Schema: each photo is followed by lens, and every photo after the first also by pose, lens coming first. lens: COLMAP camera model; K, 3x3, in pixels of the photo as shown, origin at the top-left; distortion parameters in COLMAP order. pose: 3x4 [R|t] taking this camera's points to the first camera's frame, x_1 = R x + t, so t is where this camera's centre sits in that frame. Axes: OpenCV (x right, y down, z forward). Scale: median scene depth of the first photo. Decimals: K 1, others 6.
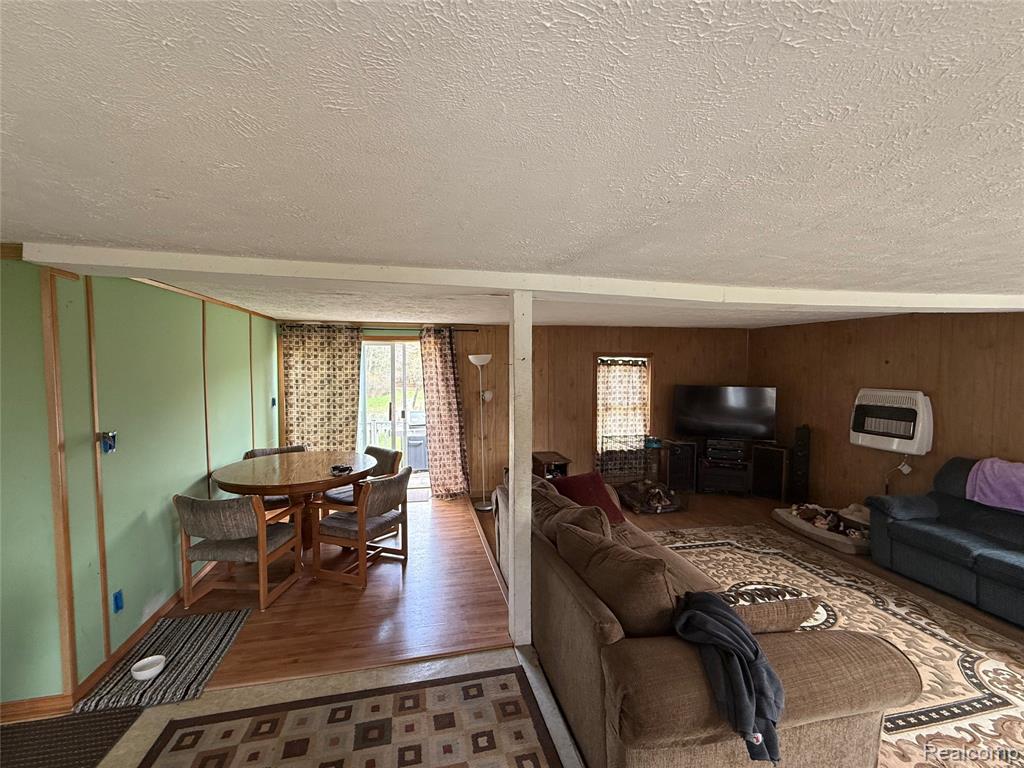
lens RADIAL K [[441.2, 0, 511.1], [0, 441.2, 386.1], [0, 0, 1]] dist [-0.003833, 0.000609]
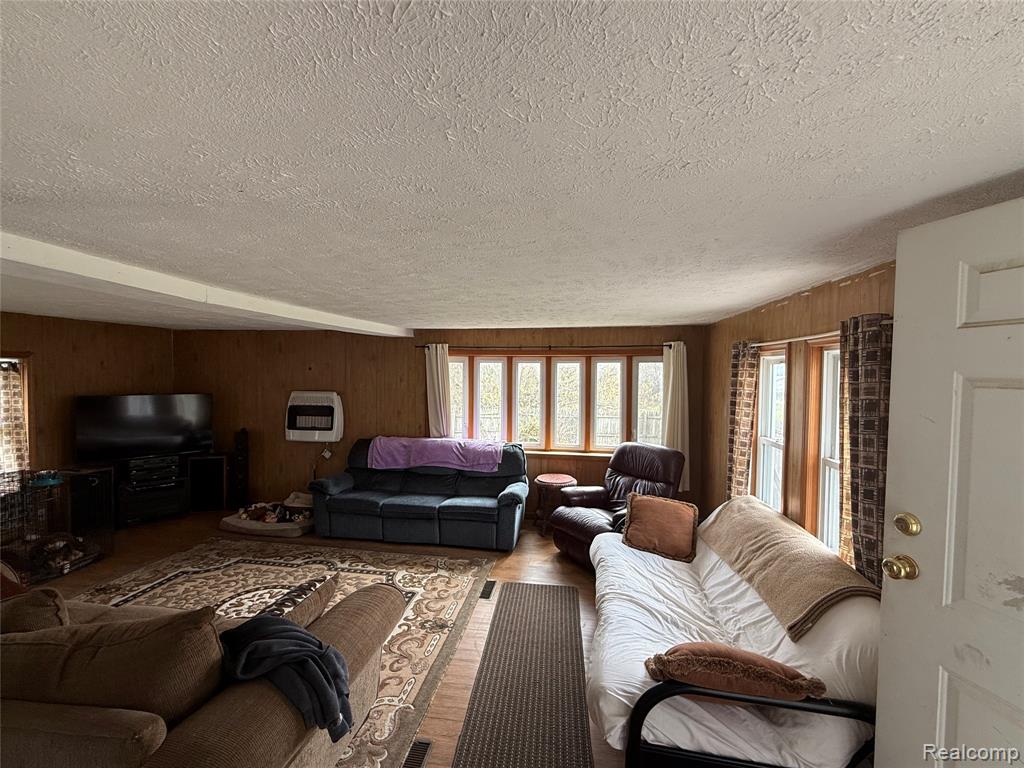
lens RADIAL K [[441.2, 0, 511.1], [0, 441.2, 384.7], [0, 0, 1]] dist [-0.003833, 0.000609]
pose [[0.356278, -0.023578, 0.934082, -0.092377], [0.035032, 0.999316, 0.011862, -0.007166], [-0.933723, 0.028496, 0.356861, 0.062732]]
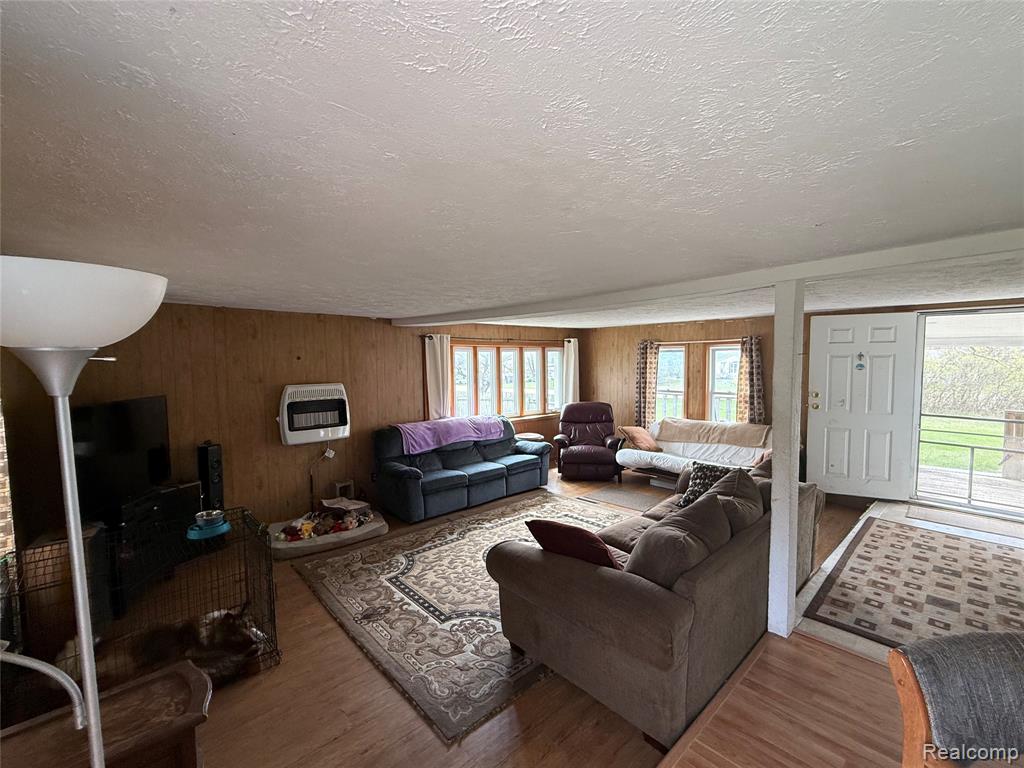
lens RADIAL K [[441.2, 0, 512.0], [0, 441.2, 384.5], [0, 0, 1]] dist [-0.003833, 0.000609]
pose [[-0.501367, -0.040916, 0.864267, -0.323806], [0.049704, 0.995870, 0.075980, -0.054028], [-0.863806, 0.081051, -0.497262, 1.251807]]
